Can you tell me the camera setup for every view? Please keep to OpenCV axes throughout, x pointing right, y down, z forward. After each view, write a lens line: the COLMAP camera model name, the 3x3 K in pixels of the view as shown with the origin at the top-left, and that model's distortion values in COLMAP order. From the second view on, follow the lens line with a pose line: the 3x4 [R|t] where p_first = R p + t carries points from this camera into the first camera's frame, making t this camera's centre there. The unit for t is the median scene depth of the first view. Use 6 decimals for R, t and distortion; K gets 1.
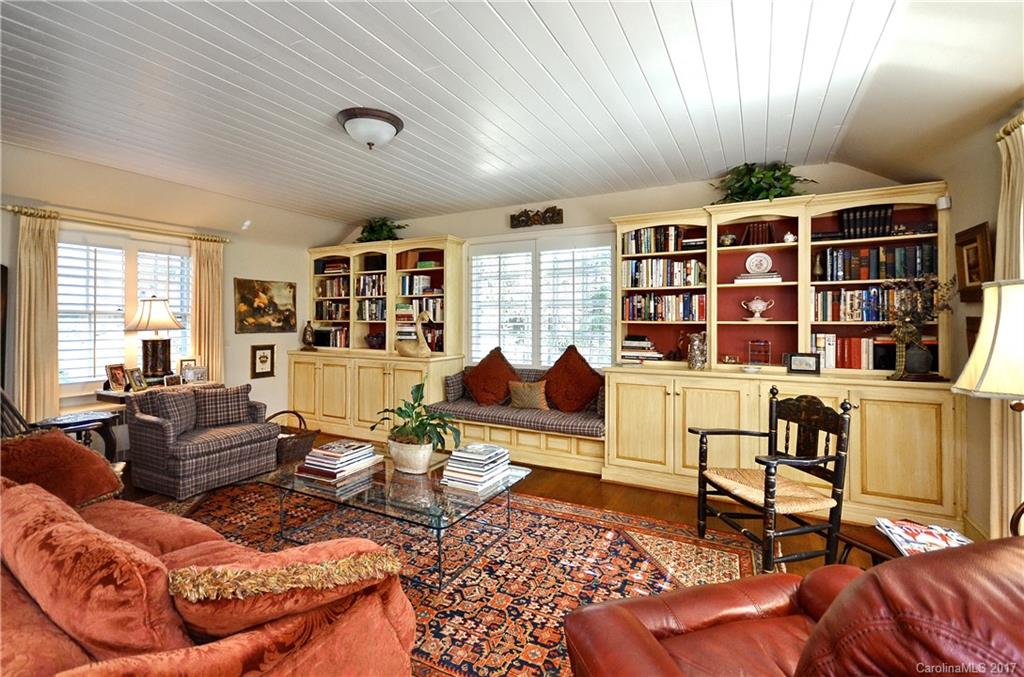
lens RADIAL K [[464.9, 0, 509.4], [0, 464.9, 321.0], [0, 0, 1]] dist [0.009510, 0.000178]
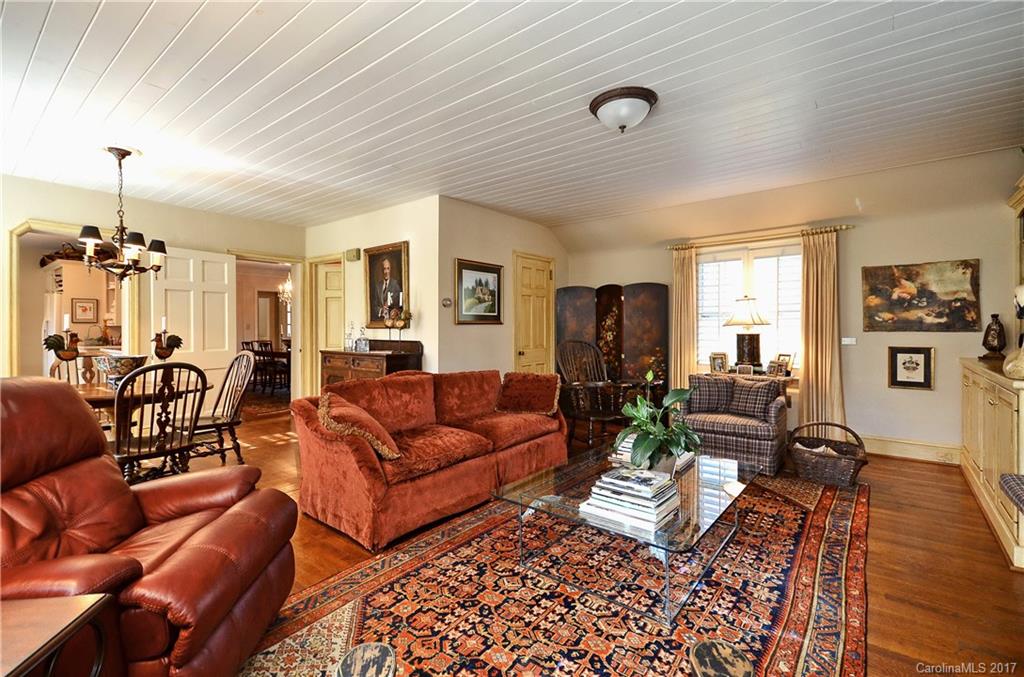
lens RADIAL K [[464.9, 0, 512.4], [0, 464.9, 332.4], [0, 0, 1]] dist [0.009510, 0.000178]
pose [[-0.191364, 0.004226, -0.981510, 0.741306], [-0.000325, 0.999990, 0.004369, 0.048045], [0.981519, 0.001155, -0.191361, 1.009200]]
